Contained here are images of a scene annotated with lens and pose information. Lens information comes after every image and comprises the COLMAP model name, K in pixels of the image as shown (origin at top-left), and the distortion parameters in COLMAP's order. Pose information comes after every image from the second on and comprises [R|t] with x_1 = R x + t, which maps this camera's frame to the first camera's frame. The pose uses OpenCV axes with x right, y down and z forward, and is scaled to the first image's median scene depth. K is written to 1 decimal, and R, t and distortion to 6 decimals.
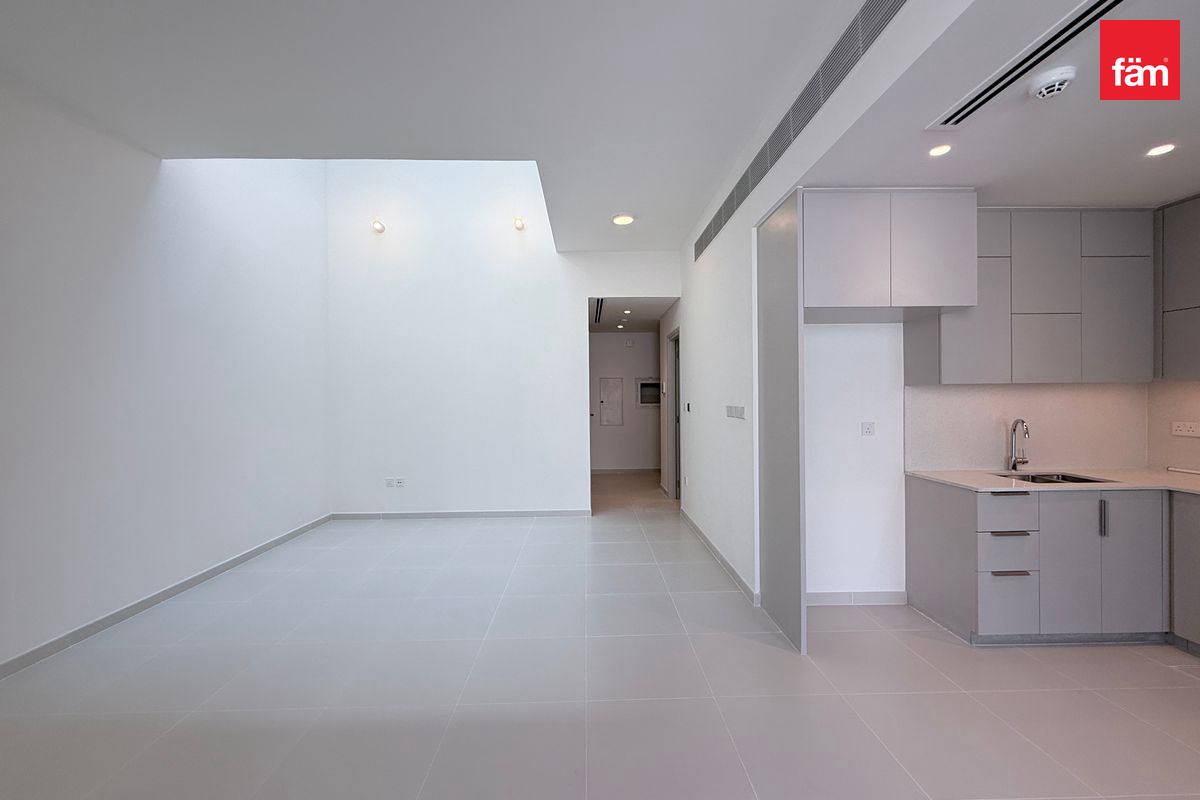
lens RADIAL K [[478.9, 0, 600.0], [0, 478.9, 400.0], [0, 0, 1]] dist [-0.001078, -0.000077]
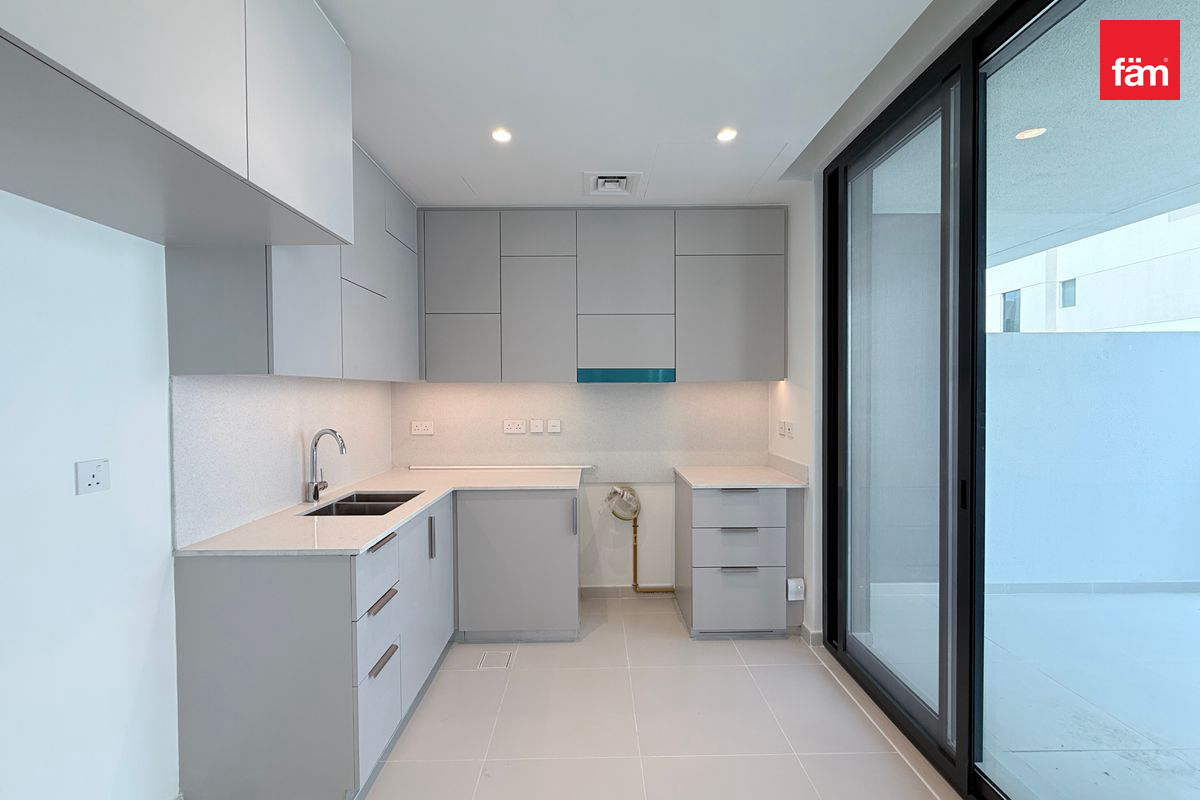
lens RADIAL K [[478.9, 0, 600.0], [0, 478.9, 400.0], [0, 0, 1]] dist [-0.001078, -0.000077]
pose [[0.014407, -0.004658, 0.999885, 0.156705], [0.014385, 0.999887, 0.004451, -0.000777], [-0.999793, 0.014319, 0.014472, 0.561323]]
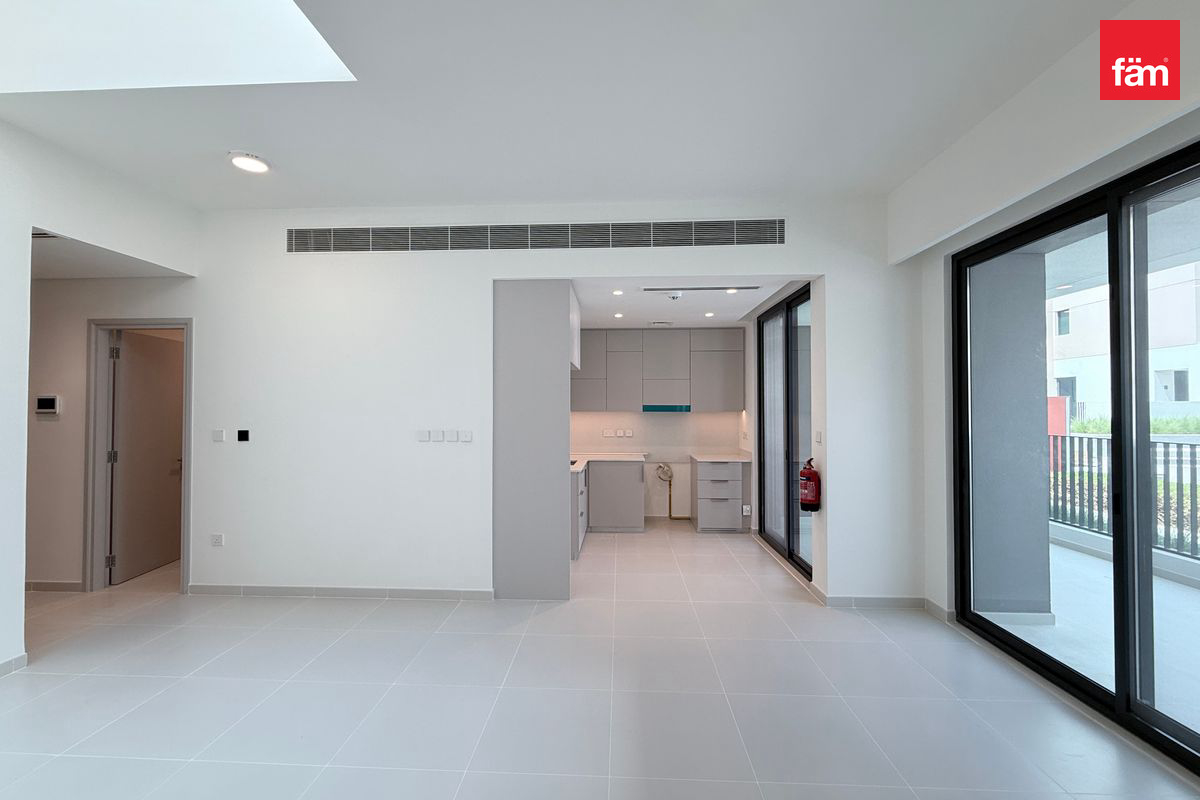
lens RADIAL K [[478.9, 0, 600.0], [0, 478.9, 400.0], [0, 0, 1]] dist [-0.001078, -0.000077]
pose [[0.069497, 0.029082, 0.997158, -0.835567], [0.007995, 0.999527, -0.029708, -0.022554], [-0.997550, 0.010037, 0.069231, 0.654287]]
